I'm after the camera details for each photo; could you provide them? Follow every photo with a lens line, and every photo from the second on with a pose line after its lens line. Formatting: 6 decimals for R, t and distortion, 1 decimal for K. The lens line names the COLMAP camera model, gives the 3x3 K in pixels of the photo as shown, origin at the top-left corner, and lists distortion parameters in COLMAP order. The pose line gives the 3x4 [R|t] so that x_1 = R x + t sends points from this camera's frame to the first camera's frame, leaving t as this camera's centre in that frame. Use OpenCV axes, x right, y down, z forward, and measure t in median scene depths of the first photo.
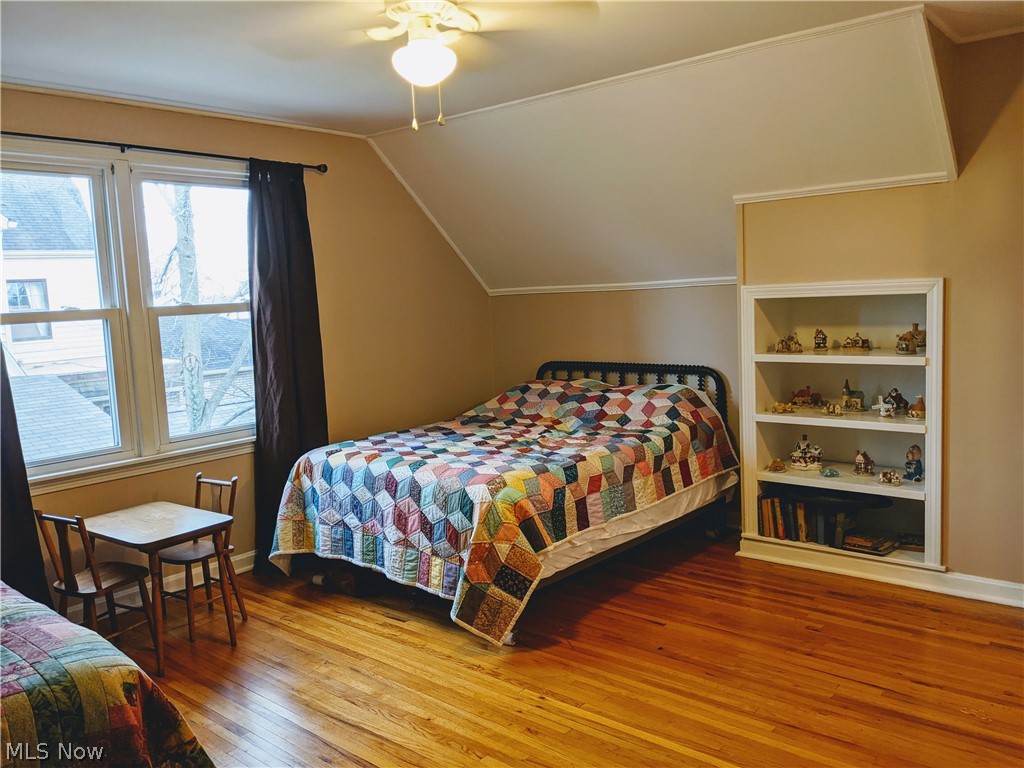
lens RADIAL K [[817.5, 0, 513.9], [0, 817.5, 380.7], [0, 0, 1]] dist [0.048382, -0.056955]
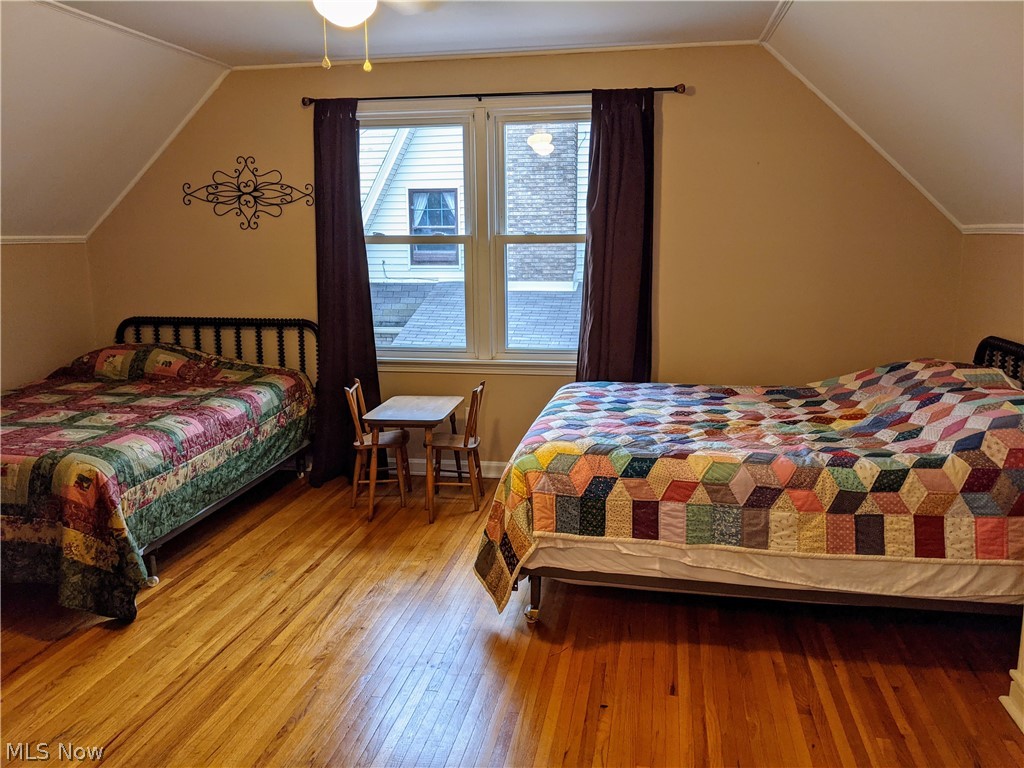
lens RADIAL K [[817.5, 0, 514.6], [0, 817.5, 388.6], [0, 0, 1]] dist [0.048382, -0.056955]
pose [[0.499294, 0.202156, -0.842519, 0.606836], [-0.106590, 0.979345, 0.171819, -0.079553], [0.859851, 0.004016, 0.510529, 0.432829]]
